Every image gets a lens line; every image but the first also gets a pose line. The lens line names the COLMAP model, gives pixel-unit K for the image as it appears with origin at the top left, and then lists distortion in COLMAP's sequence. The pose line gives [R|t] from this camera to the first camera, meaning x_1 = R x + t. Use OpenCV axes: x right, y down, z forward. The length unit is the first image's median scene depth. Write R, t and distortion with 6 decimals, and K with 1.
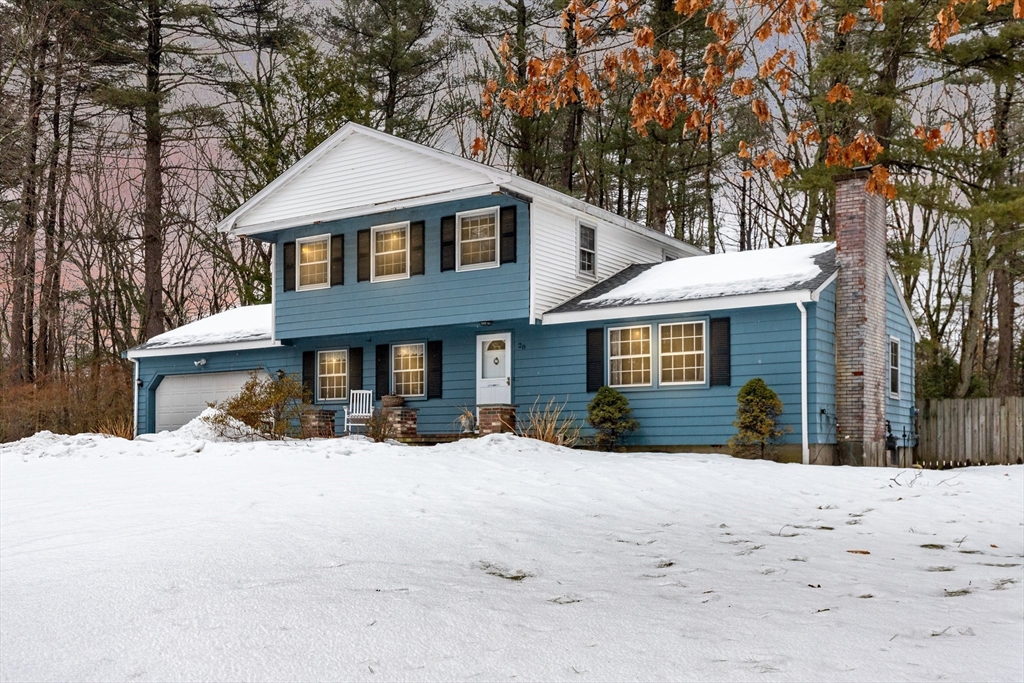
lens RADIAL K [[1087.5, 0, 512.0], [0, 1087.5, 341.5], [0, 0, 1]] dist [-0.002089, -0.001191]
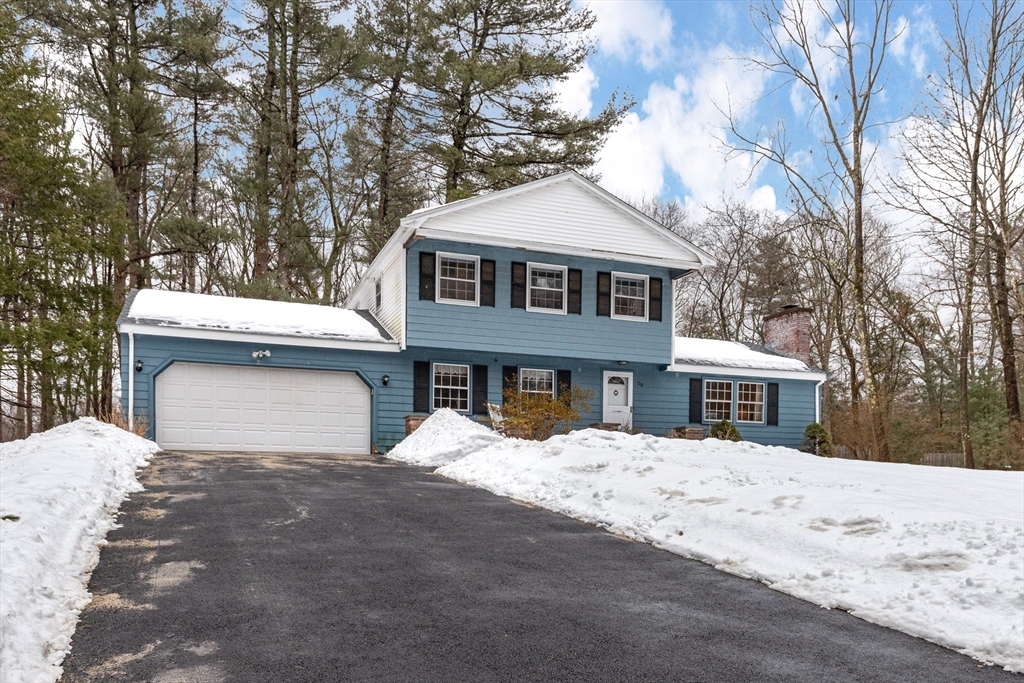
lens RADIAL K [[797.8, 0, 512.0], [0, 797.8, 341.5], [0, 0, 1]] dist [0.003832, 0.001058]
pose [[0.552361, 0.140626, 0.821658, -0.849450], [-0.101564, 0.989678, -0.101105, 0.064910], [-0.827395, -0.027605, 0.560942, 0.576122]]
